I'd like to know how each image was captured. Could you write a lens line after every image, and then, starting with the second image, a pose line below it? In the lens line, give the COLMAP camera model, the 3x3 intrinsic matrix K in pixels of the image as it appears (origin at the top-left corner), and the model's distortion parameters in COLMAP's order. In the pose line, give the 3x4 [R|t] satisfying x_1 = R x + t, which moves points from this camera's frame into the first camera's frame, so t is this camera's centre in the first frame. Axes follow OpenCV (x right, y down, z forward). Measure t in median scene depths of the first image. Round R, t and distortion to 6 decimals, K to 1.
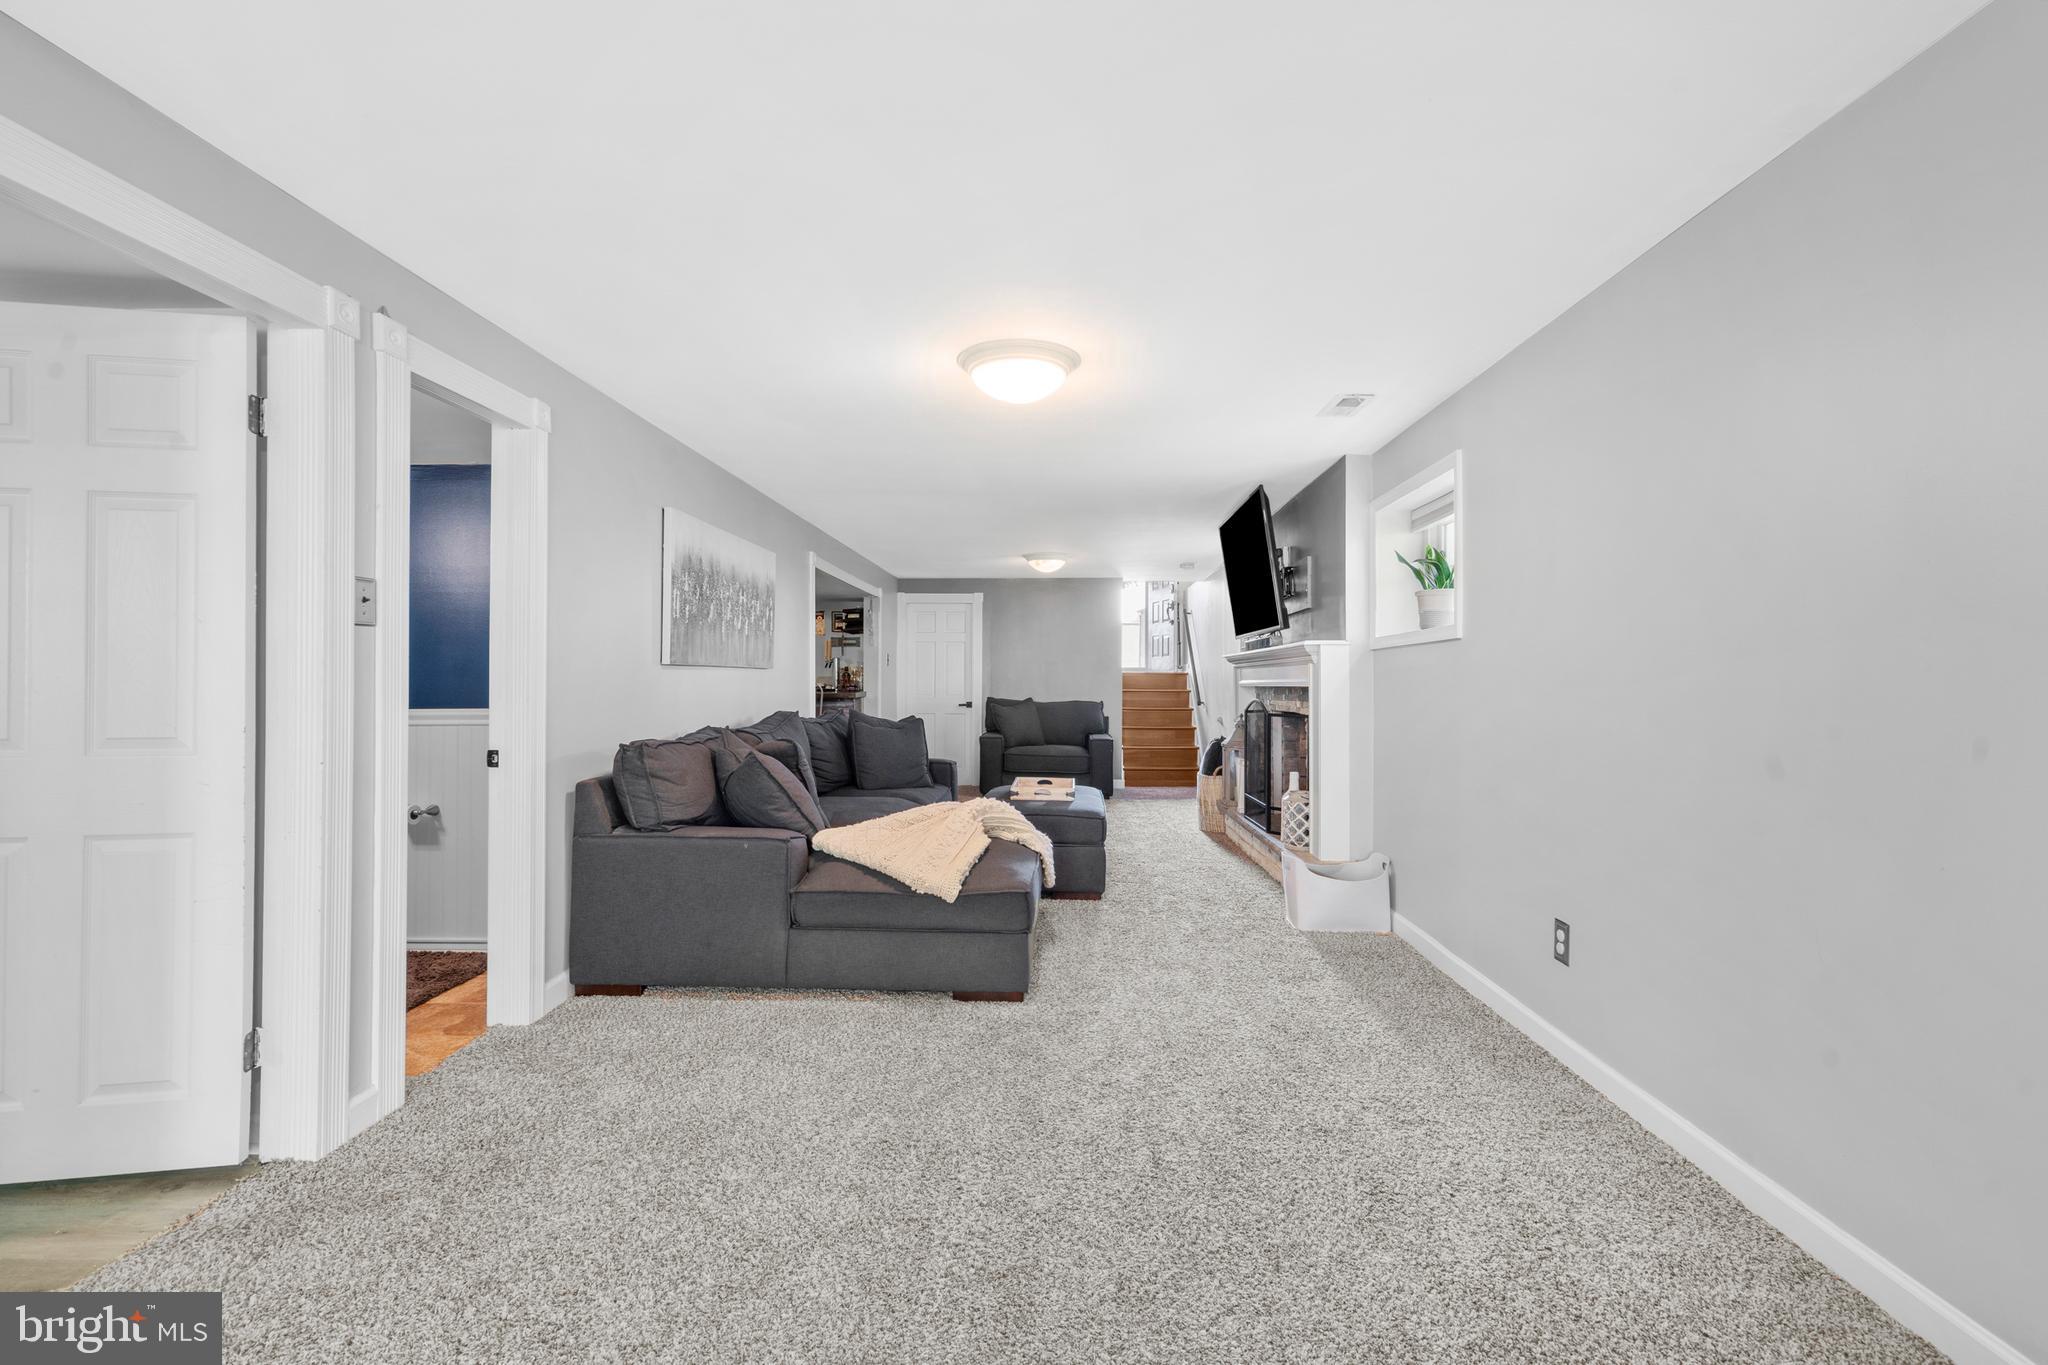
lens RADIAL K [[946.7, 0, 1018.3], [0, 946.7, 691.7], [0, 0, 1]] dist [-0.001801, 0.010345]
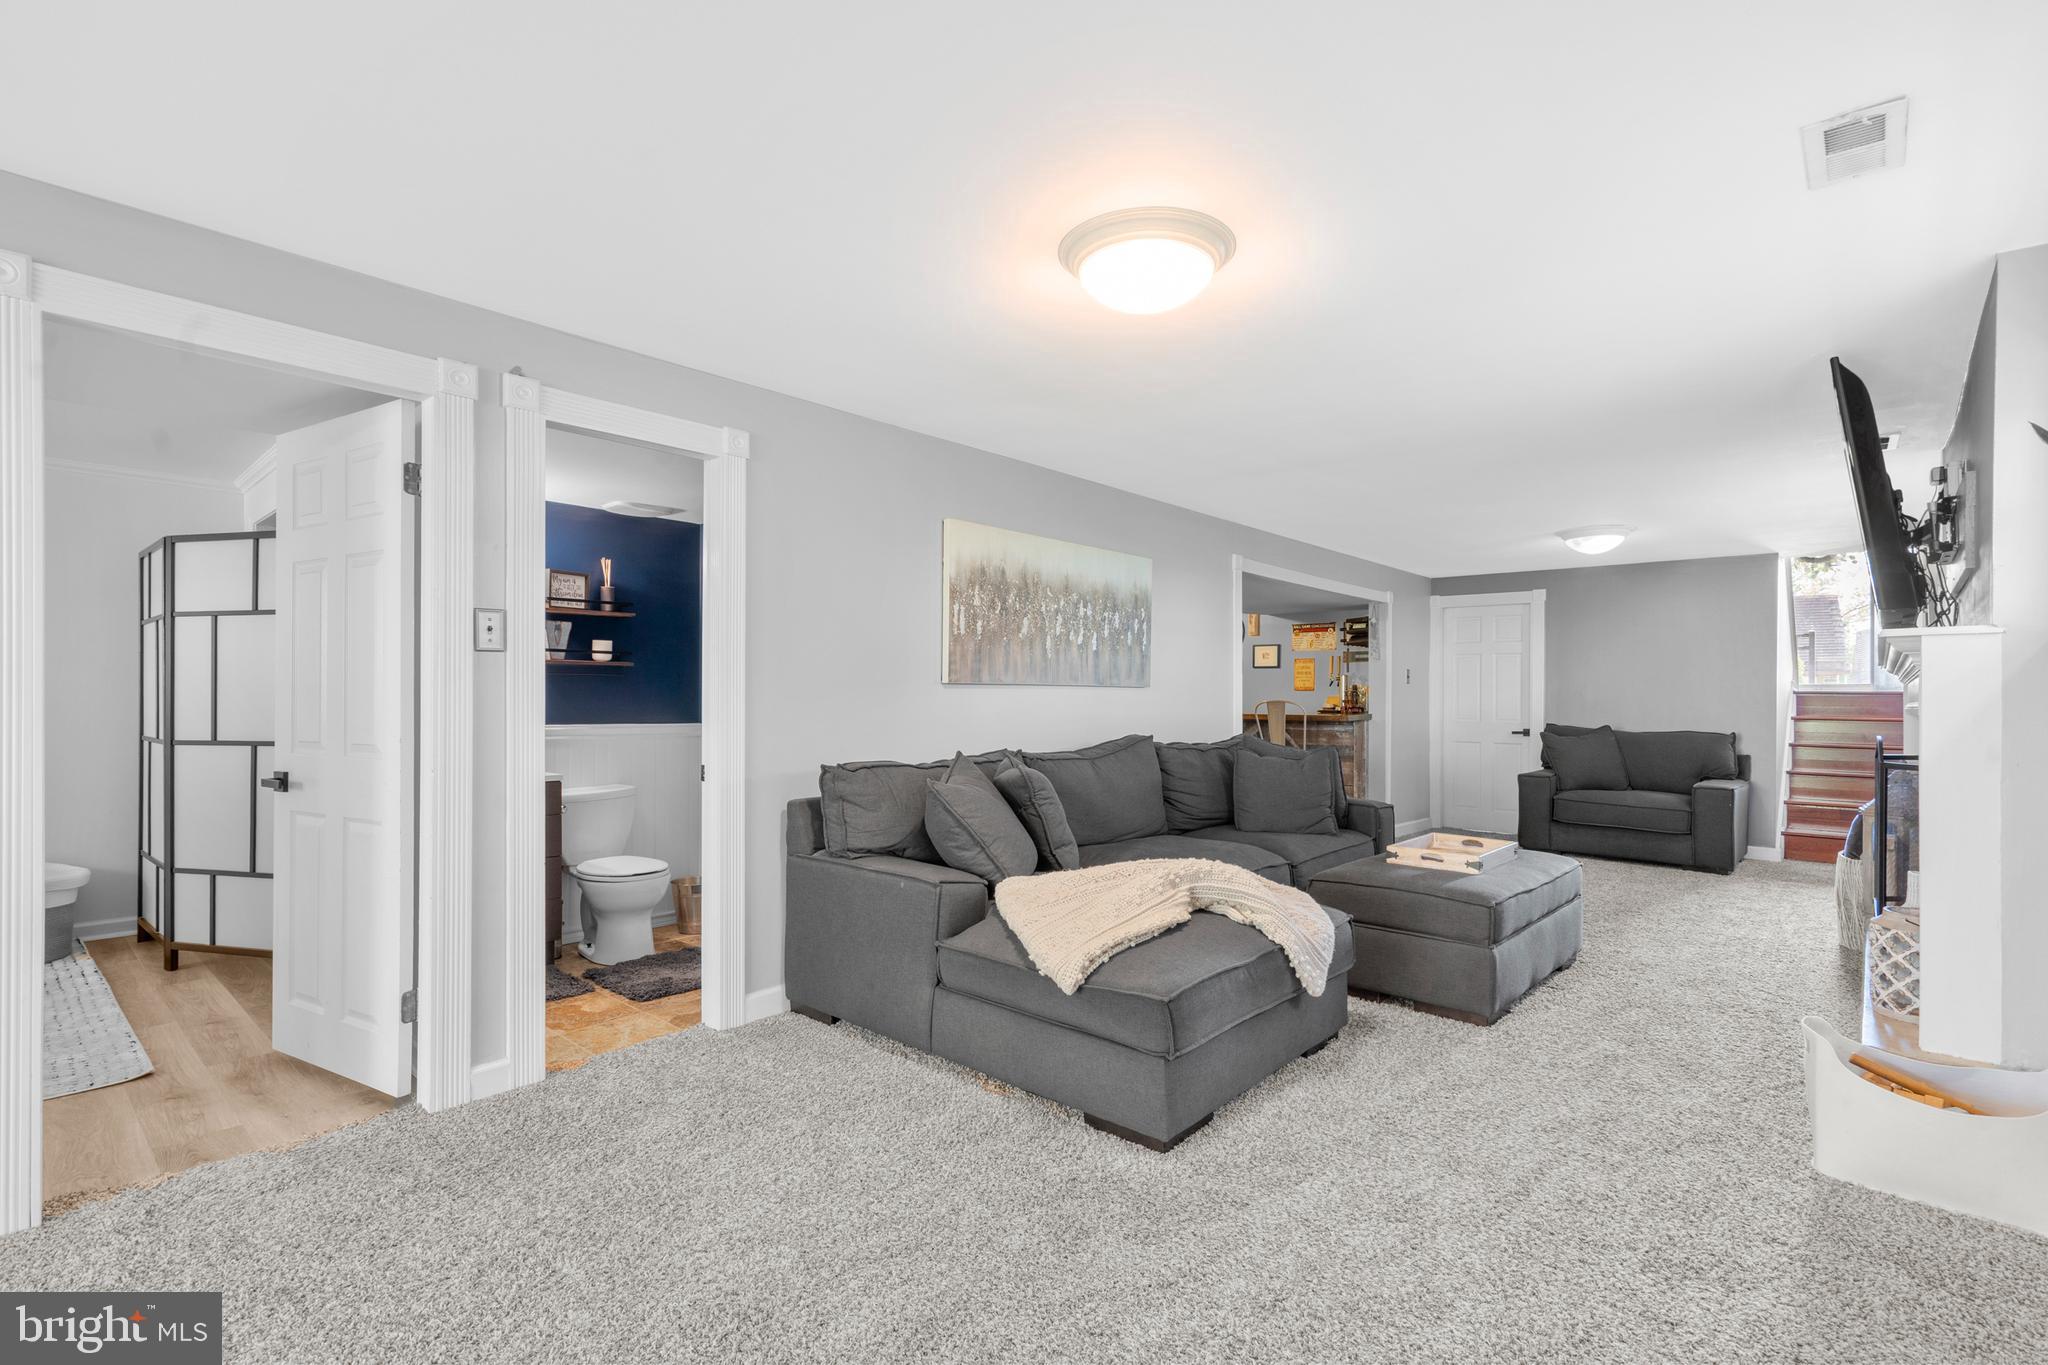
lens RADIAL K [[946.7, 0, 1006.8], [0, 946.7, 707.8], [0, 0, 1]] dist [-0.001801, 0.010345]
pose [[0.769499, 0.006863, -0.638612, 0.349310], [-0.009823, 0.999951, -0.001089, -0.004931], [0.638573, 0.007111, 0.769528, 0.359307]]
